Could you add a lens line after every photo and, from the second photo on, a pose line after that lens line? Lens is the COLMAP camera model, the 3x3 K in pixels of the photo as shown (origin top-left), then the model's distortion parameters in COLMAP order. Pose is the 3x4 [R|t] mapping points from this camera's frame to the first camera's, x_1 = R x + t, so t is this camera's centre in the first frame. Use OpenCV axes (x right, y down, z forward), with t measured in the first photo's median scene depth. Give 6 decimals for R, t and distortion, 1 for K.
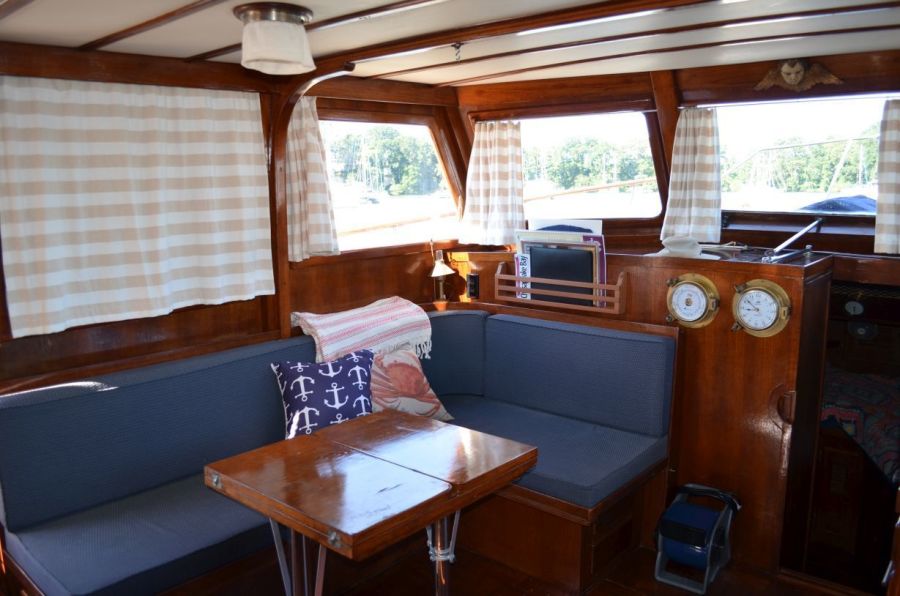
lens RADIAL K [[702.4, 0, 455.3], [0, 702.4, 277.1], [0, 0, 1]] dist [-0.077814, 0.011664]
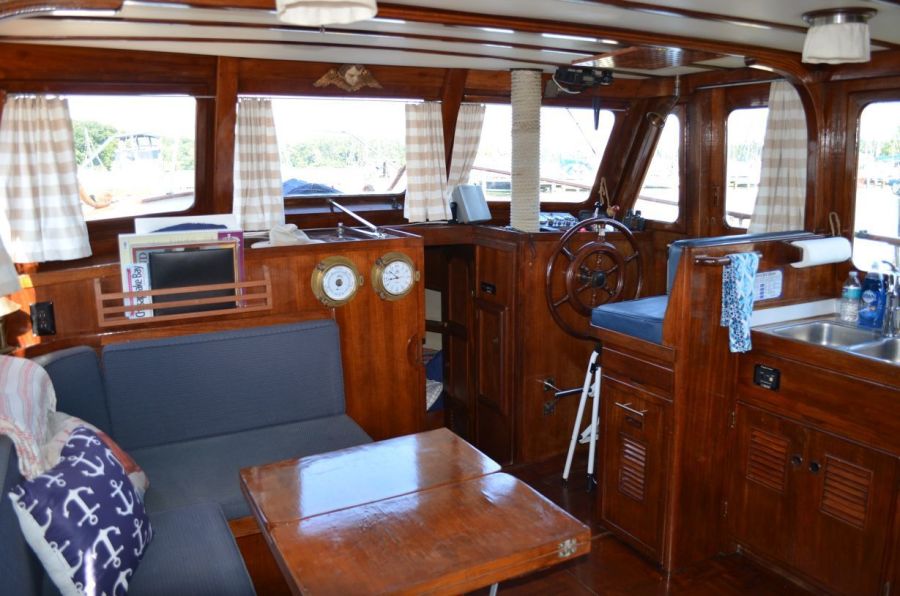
lens RADIAL K [[702.4, 0, 455.3], [0, 702.4, 277.1], [0, 0, 1]] dist [-0.077814, 0.011664]
pose [[0.390568, -0.147738, 0.908642, -0.519075], [0.129464, 0.986044, 0.104675, -0.056590], [-0.911425, 0.076754, 0.404244, 0.358588]]
